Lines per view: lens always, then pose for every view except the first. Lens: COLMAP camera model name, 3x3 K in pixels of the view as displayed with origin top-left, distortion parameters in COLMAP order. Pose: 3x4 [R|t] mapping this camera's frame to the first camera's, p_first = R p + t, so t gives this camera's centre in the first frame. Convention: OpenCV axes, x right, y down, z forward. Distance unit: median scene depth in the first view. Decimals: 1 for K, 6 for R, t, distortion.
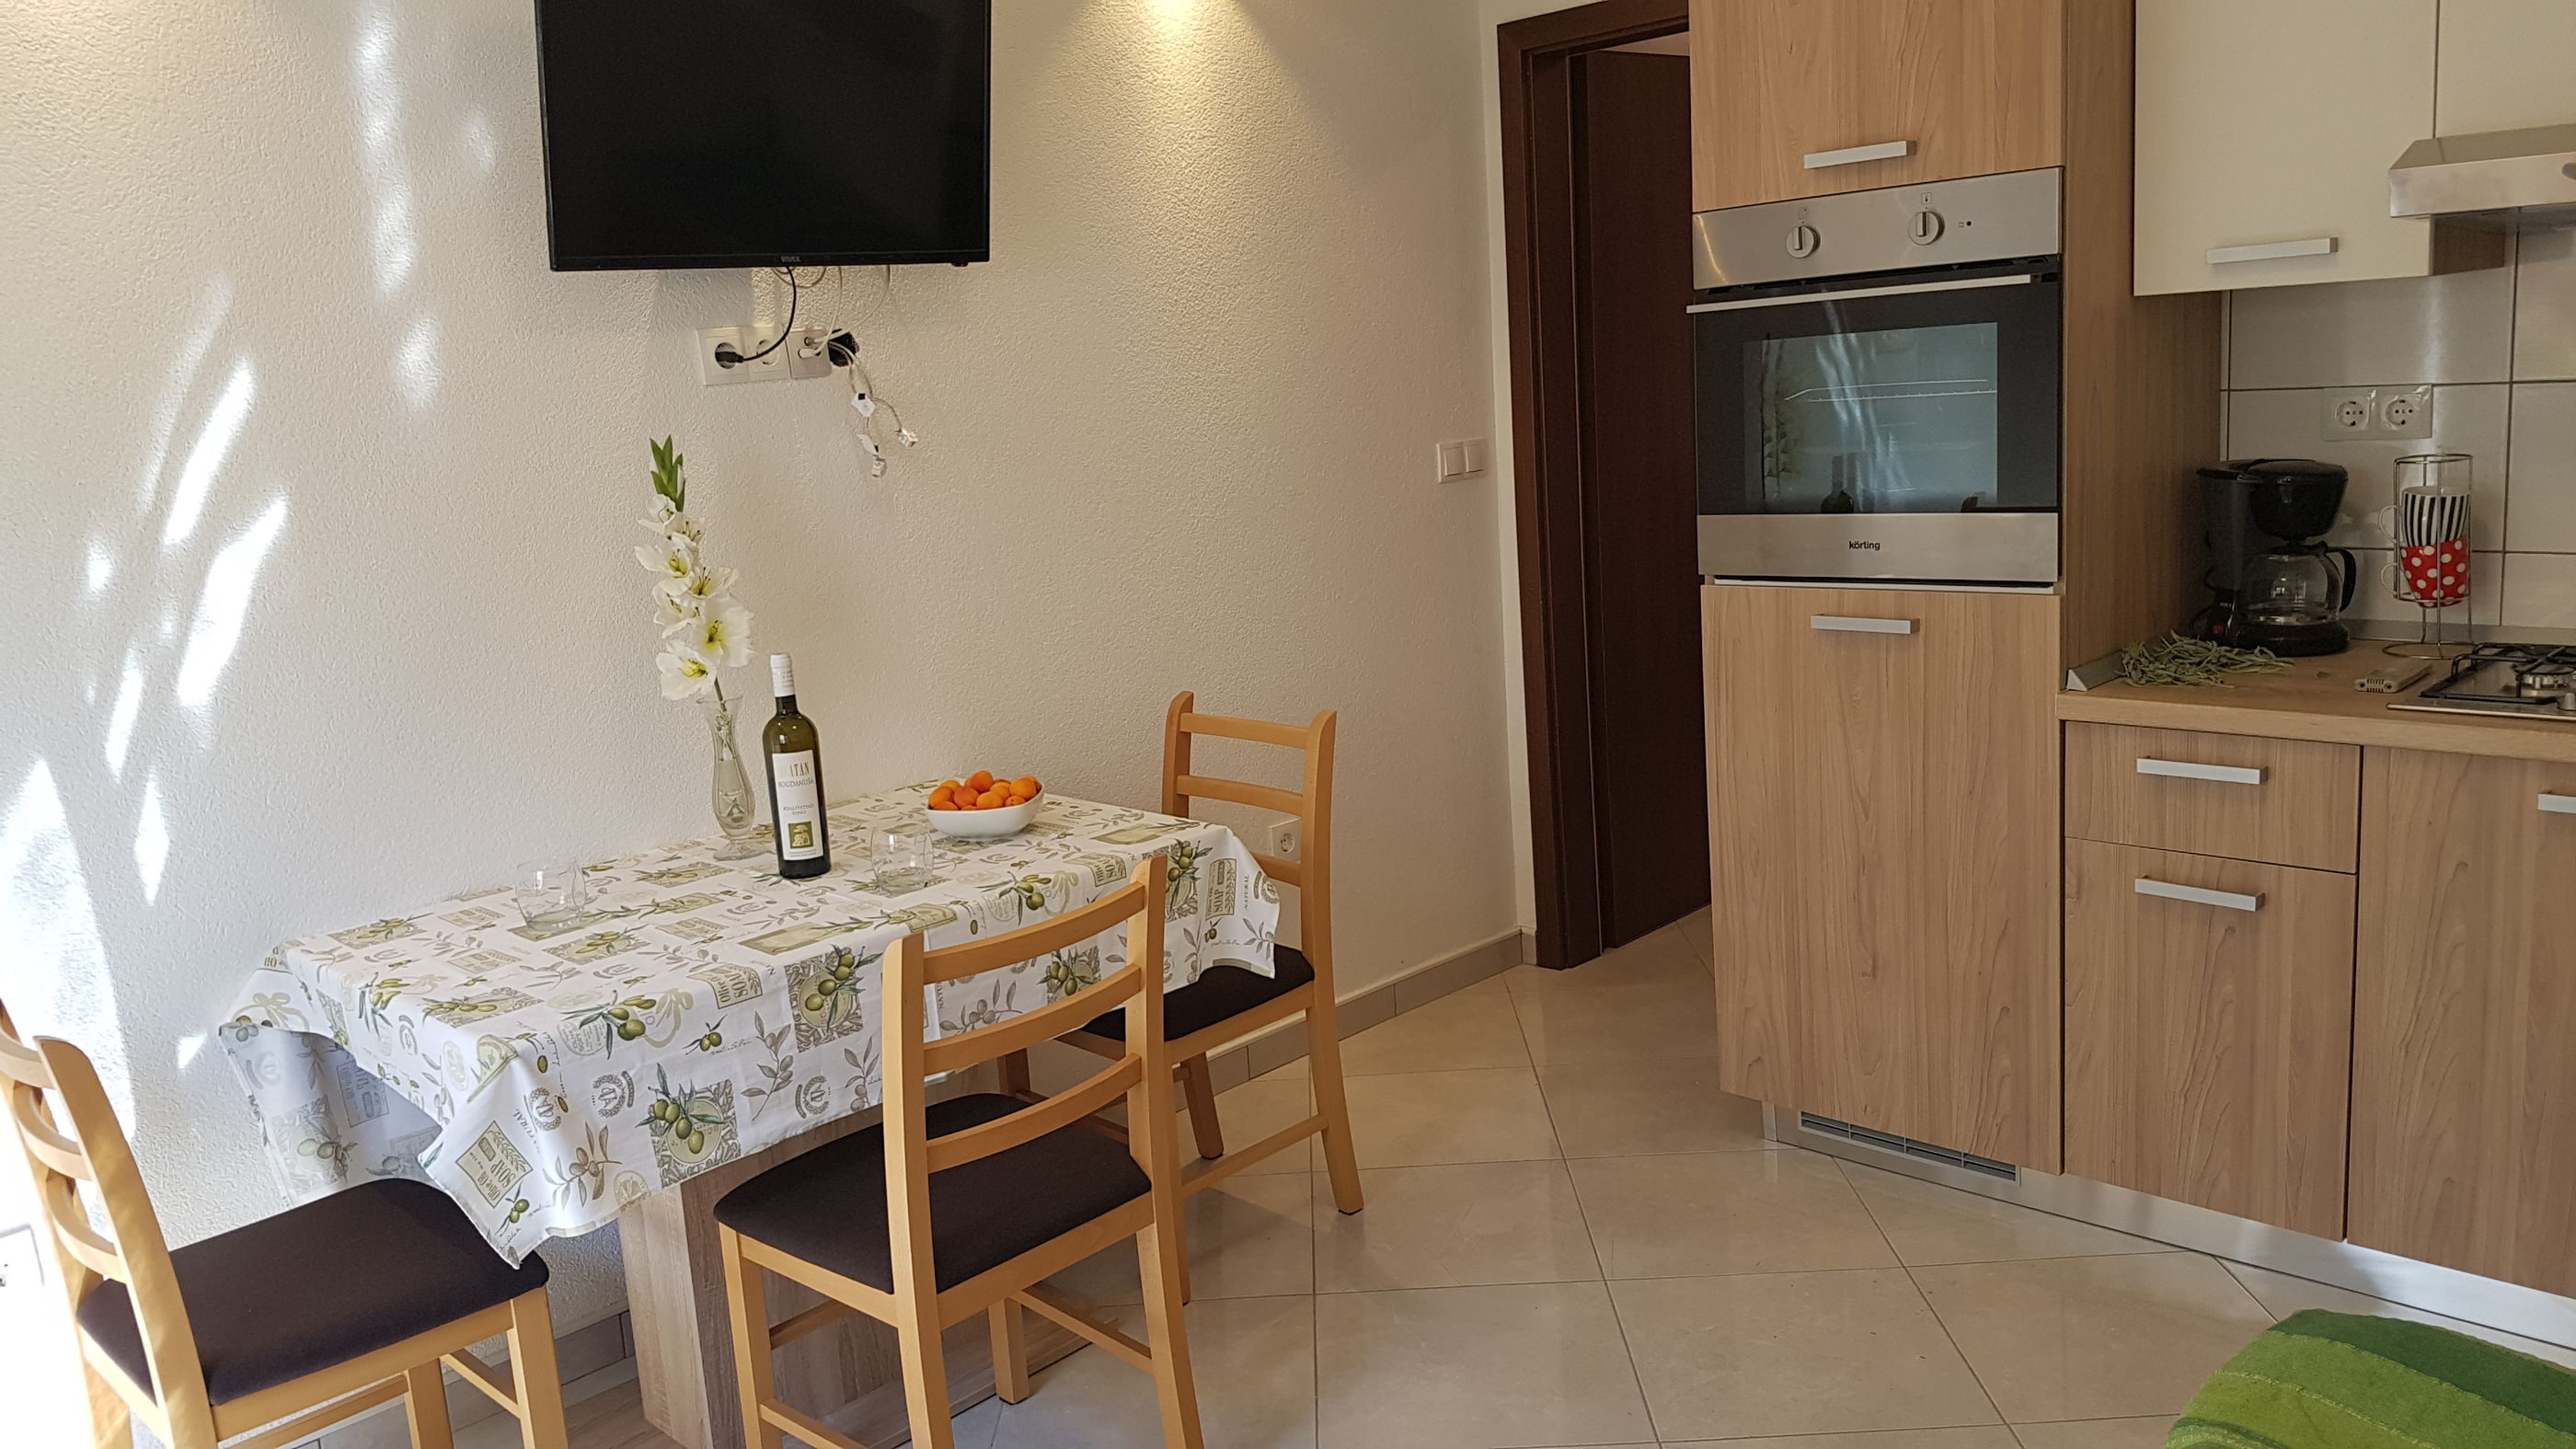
lens RADIAL K [[2026.4, 0, 1215.6], [0, 2026.4, 731.4], [0, 0, 1]] dist [0.307584, -0.589420]
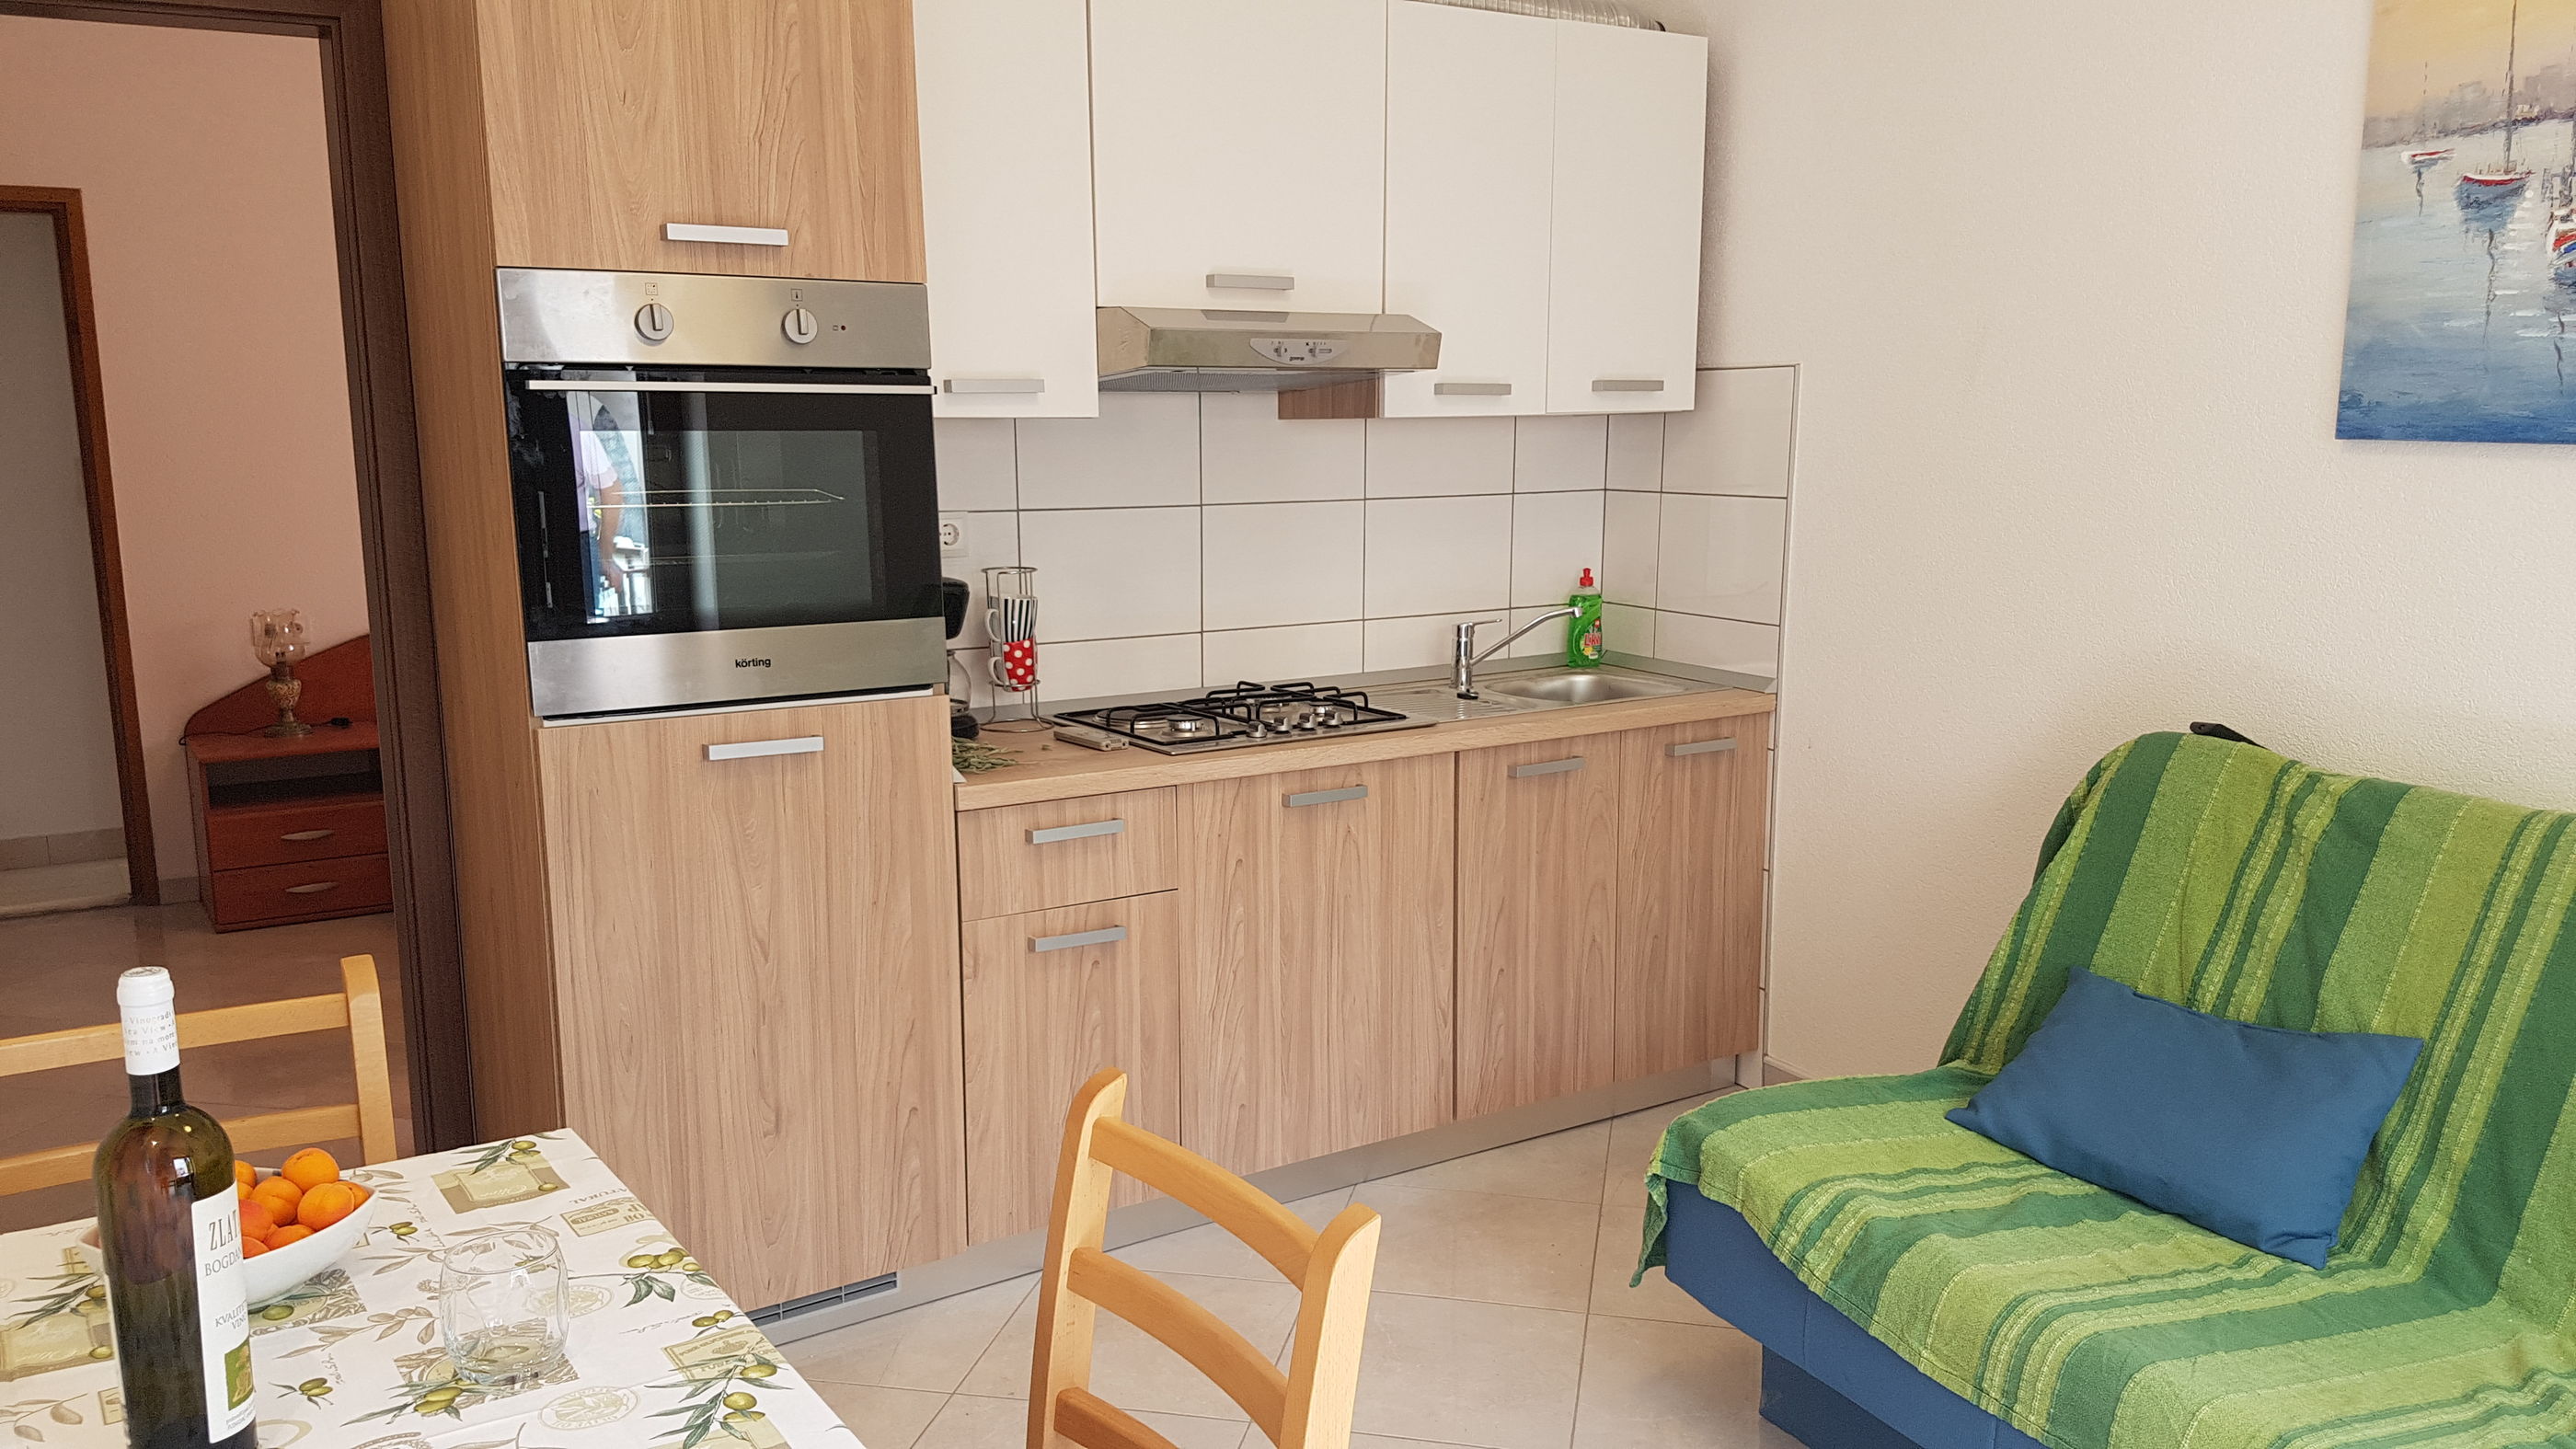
lens RADIAL K [[1977.3, 0, 1291.0], [0, 1977.3, 770.1], [0, 0, 1]] dist [0.299390, -0.480116]
pose [[0.176609, -0.095804, 0.979608, -0.571059], [0.183500, 0.981008, 0.062858, -0.060473], [-0.967025, 0.168657, 0.190835, 0.664570]]
